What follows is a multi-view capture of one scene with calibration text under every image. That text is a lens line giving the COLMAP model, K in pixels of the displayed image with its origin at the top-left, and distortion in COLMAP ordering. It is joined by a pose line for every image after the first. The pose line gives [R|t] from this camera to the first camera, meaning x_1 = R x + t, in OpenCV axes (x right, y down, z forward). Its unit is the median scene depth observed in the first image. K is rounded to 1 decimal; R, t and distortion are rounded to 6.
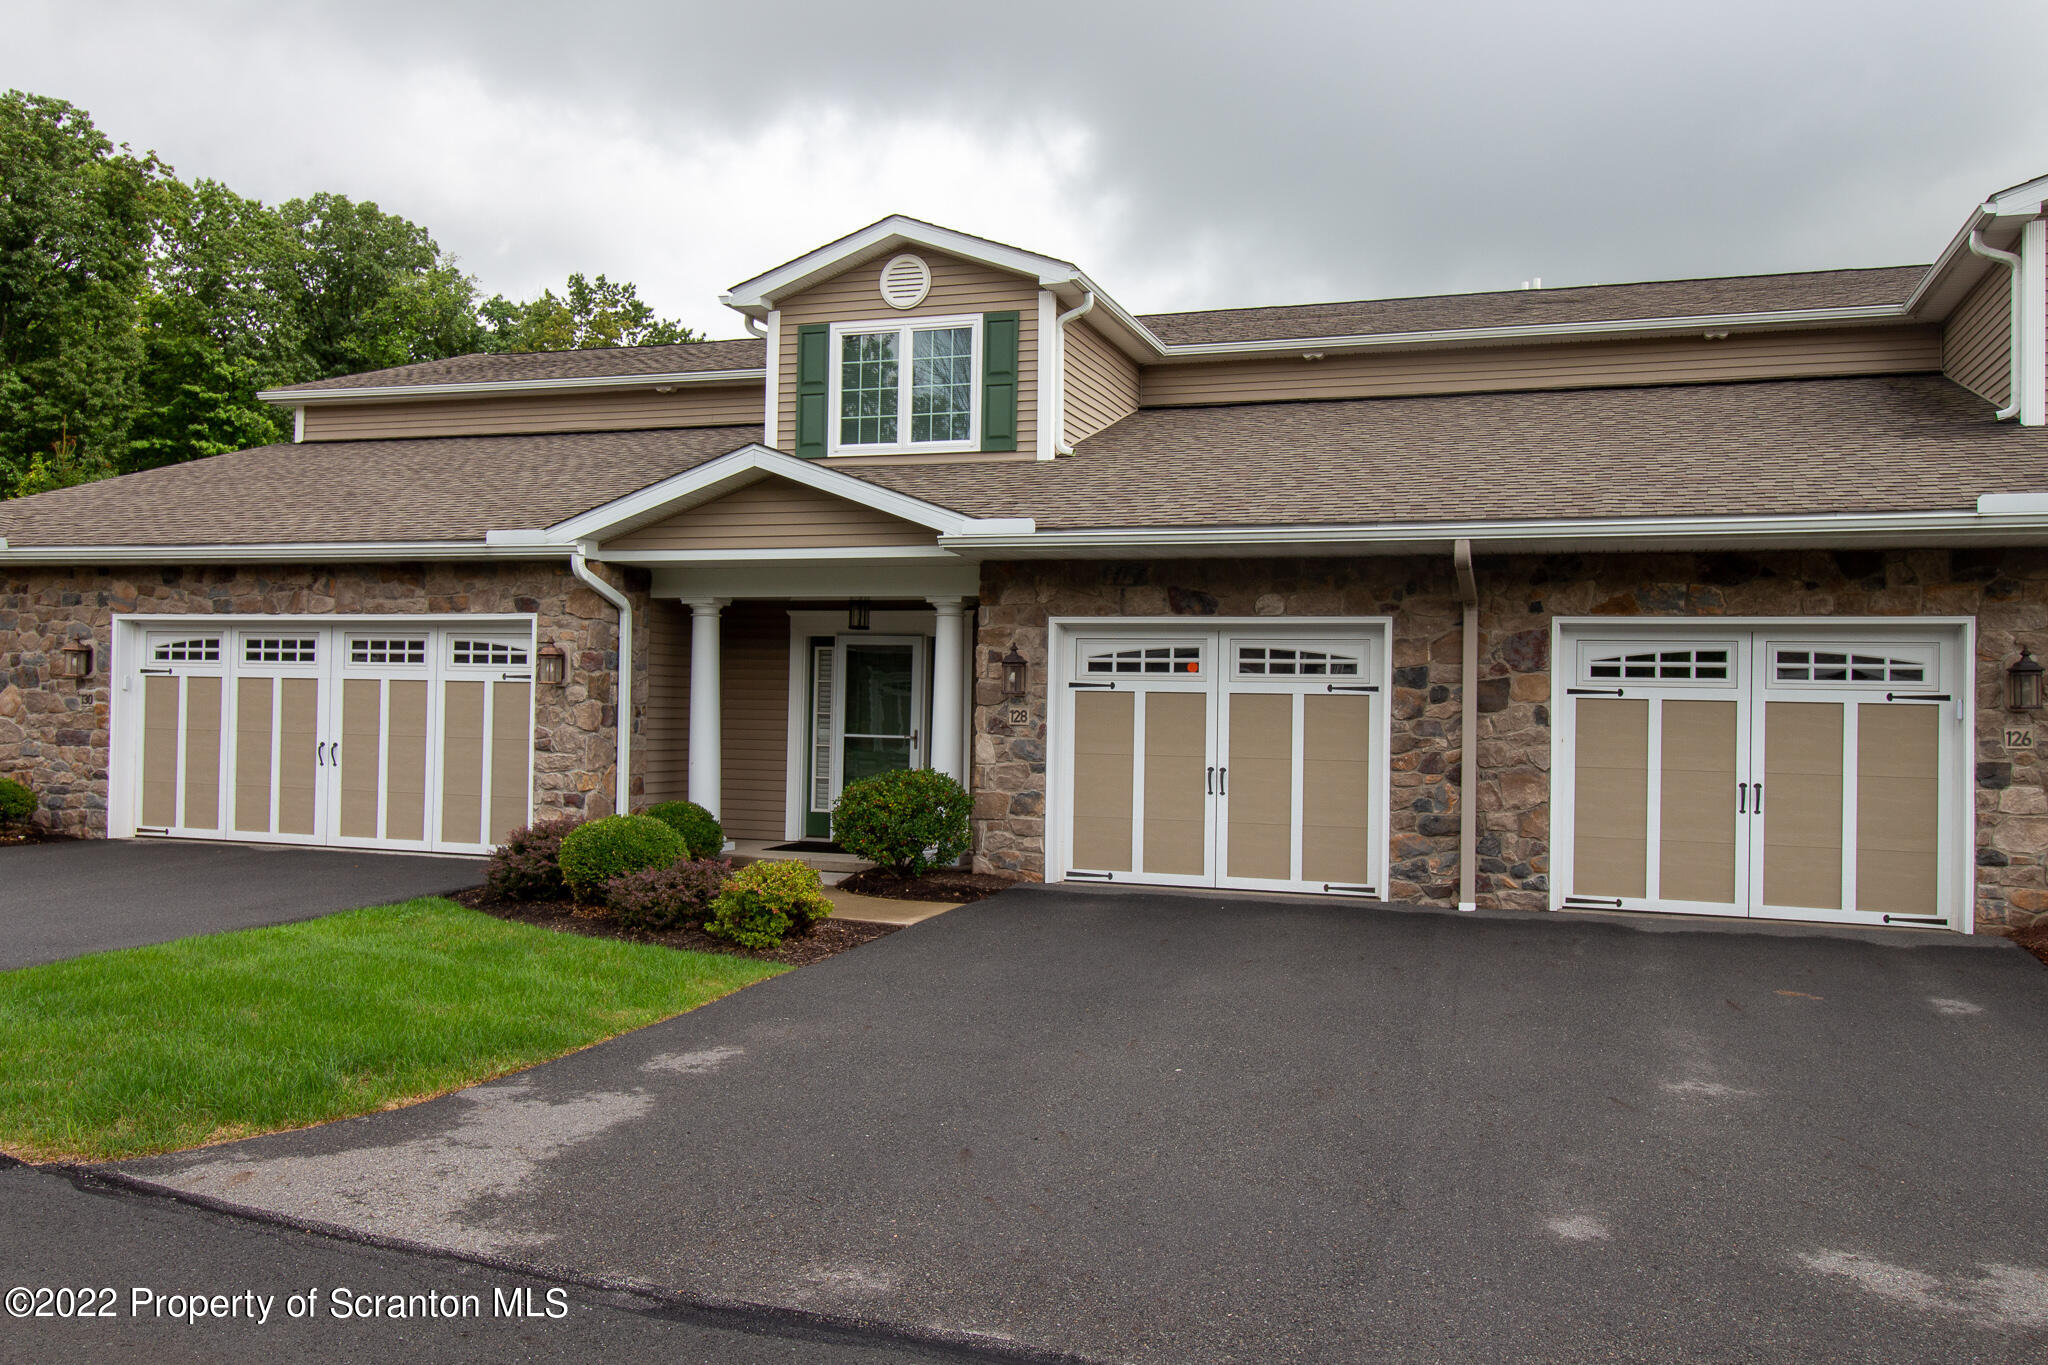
lens RADIAL K [[1612.9, 0, 1024.0], [0, 1612.9, 682.5], [0, 0, 1]] dist [0.017668, -0.005658]
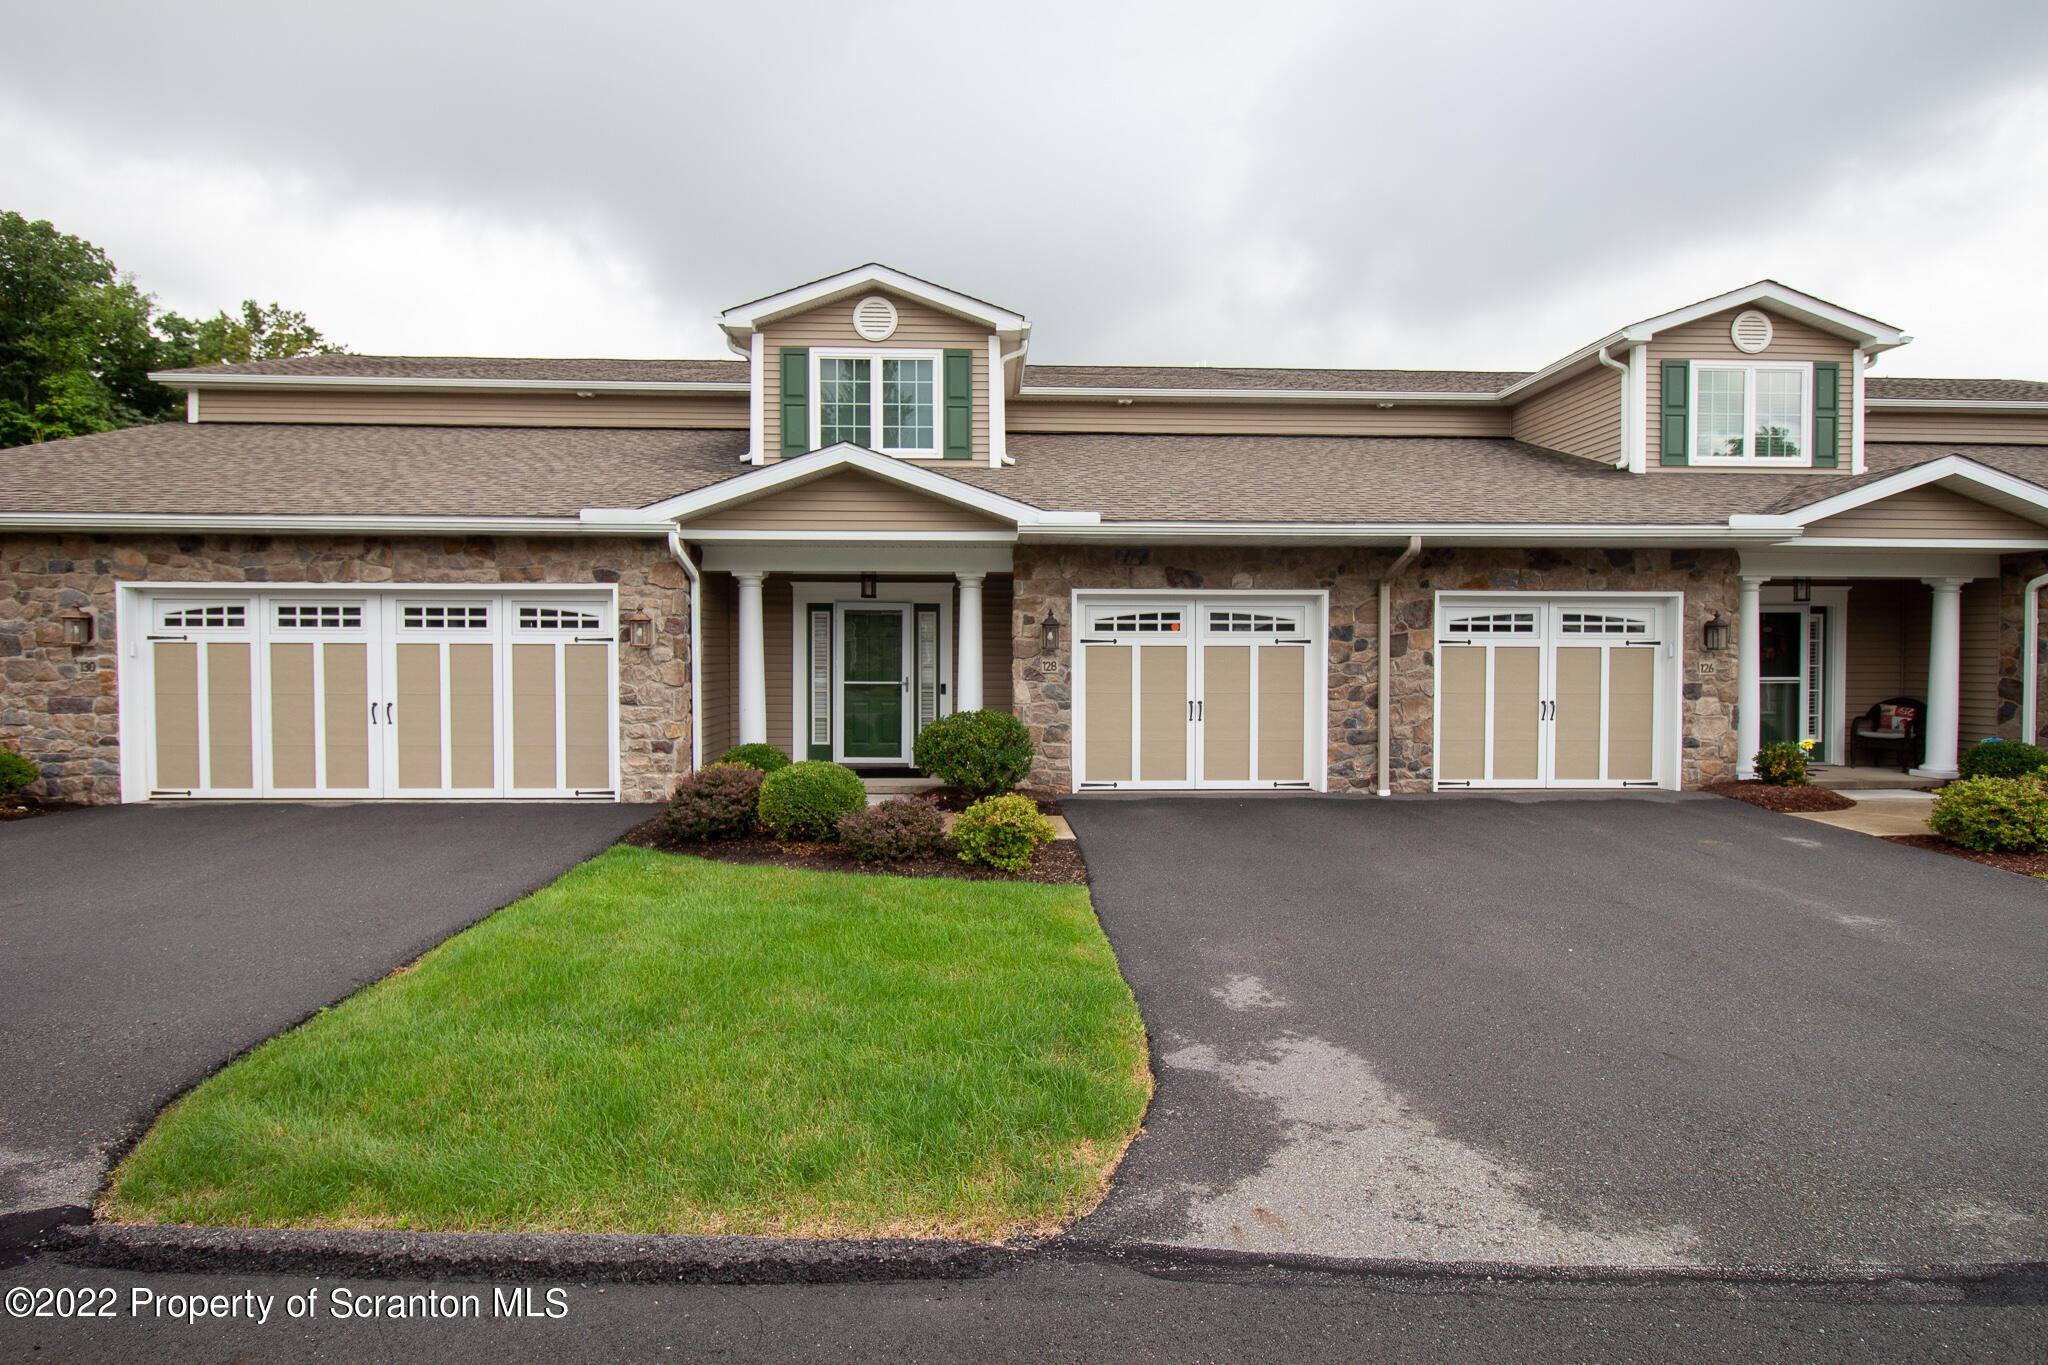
lens RADIAL K [[1079.6, 0, 1027.0], [0, 1079.6, 678.1], [0, 0, 1]] dist [0.008616, -0.014148]
pose [[0.932198, -0.026008, 0.361013, -0.314624], [0.009481, 0.998827, 0.047476, -0.010033], [-0.361824, -0.040835, 0.931352, 0.191375]]
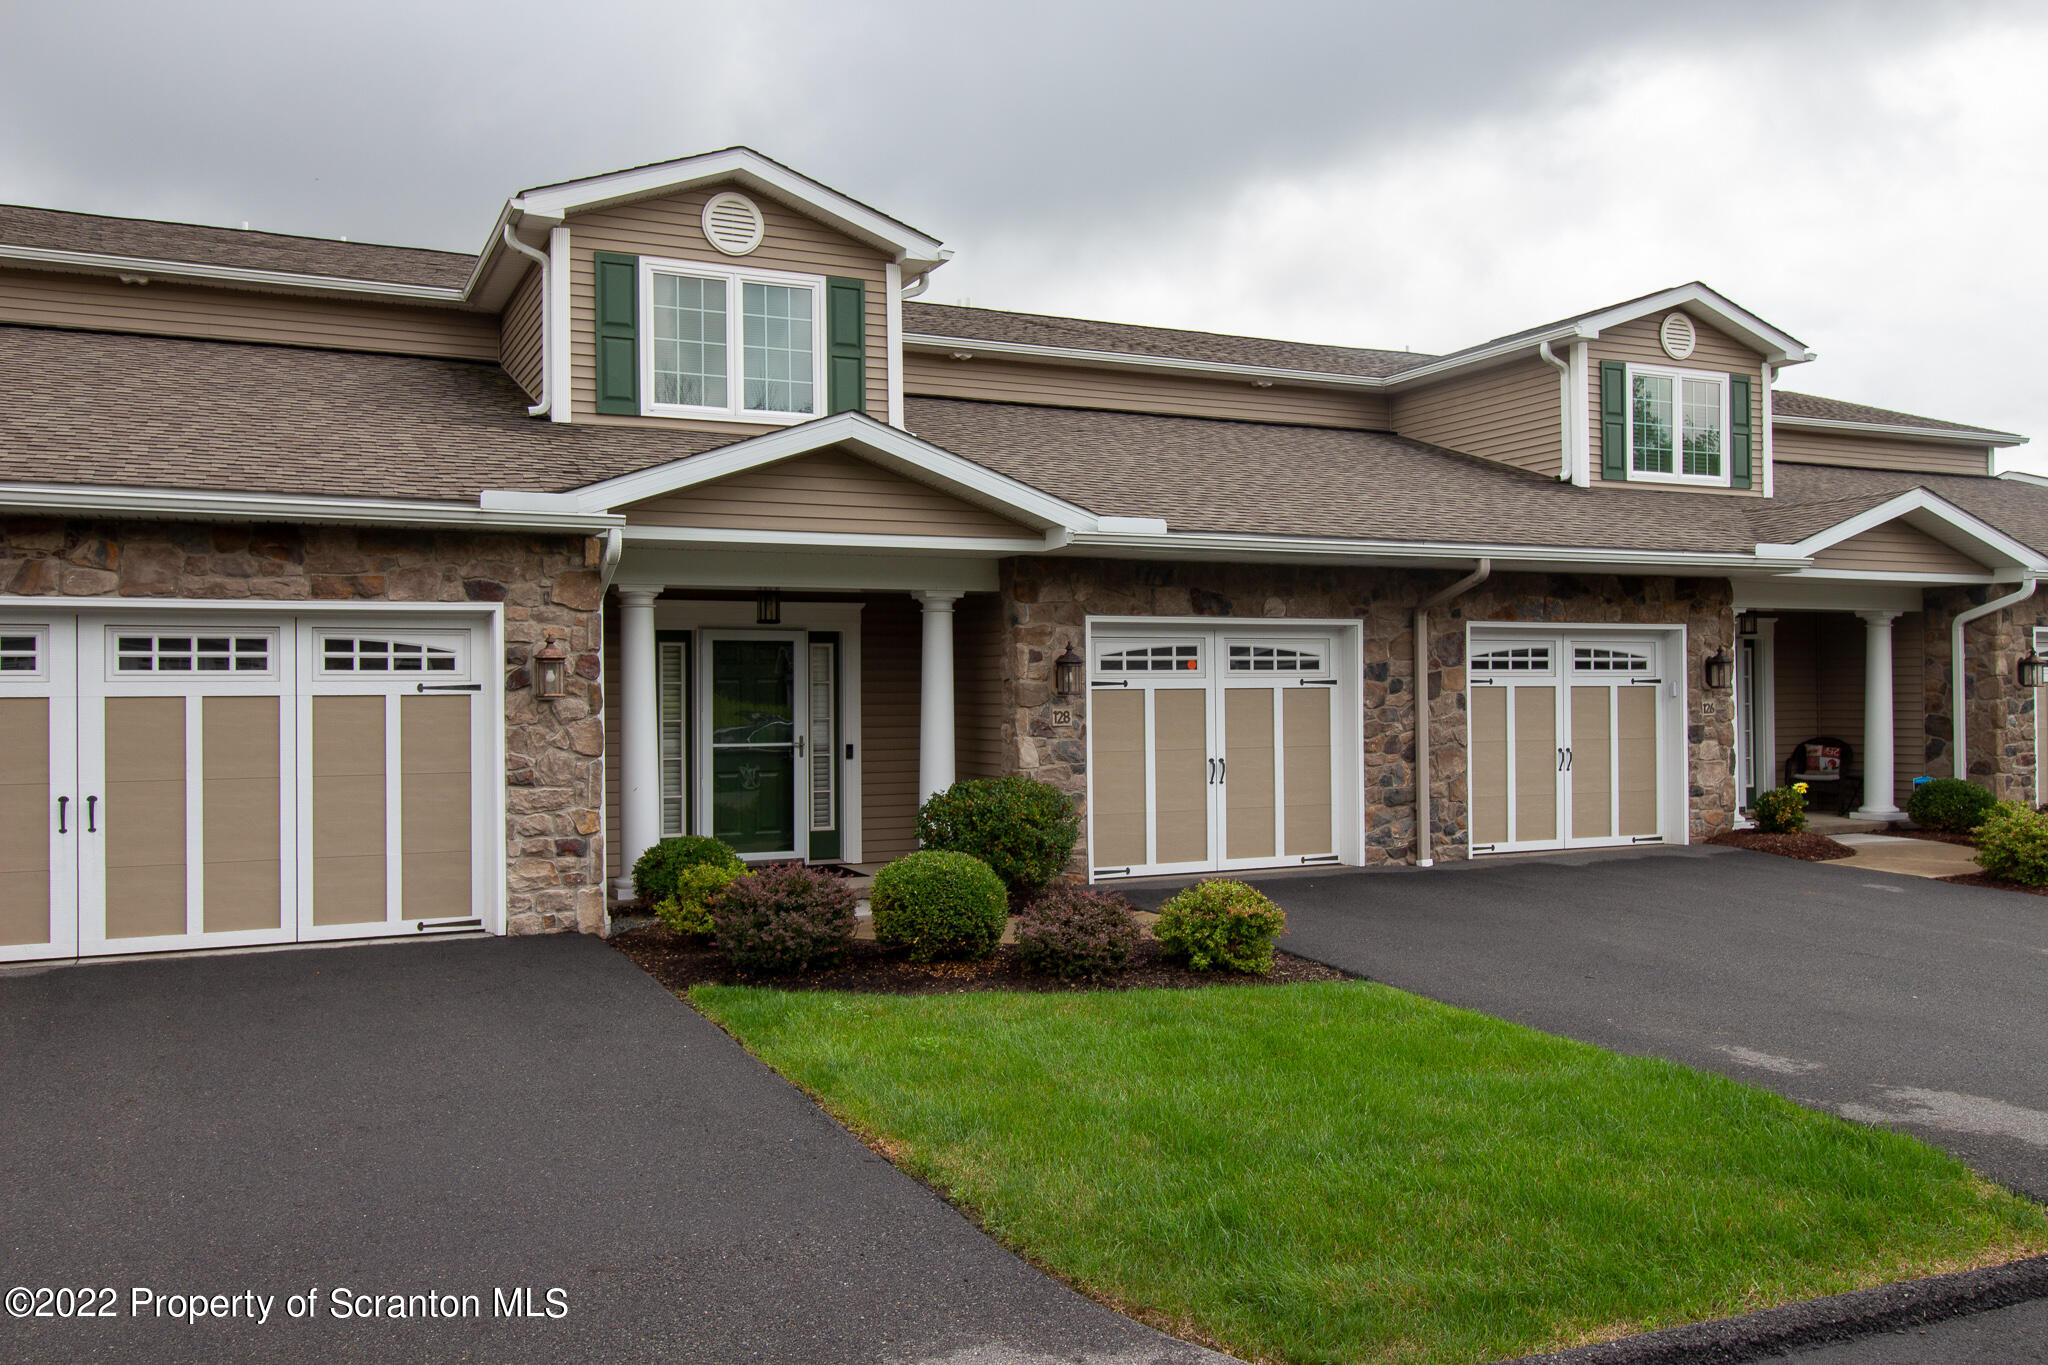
lens RADIAL K [[1612.9, 0, 1024.0], [0, 1612.9, 682.5], [0, 0, 1]] dist [0.017668, -0.005658]
pose [[0.716080, -0.021562, 0.697685, -0.662919], [0.008921, 0.999724, 0.021741, -0.020331], [-0.697961, -0.009344, 0.716075, 0.300770]]
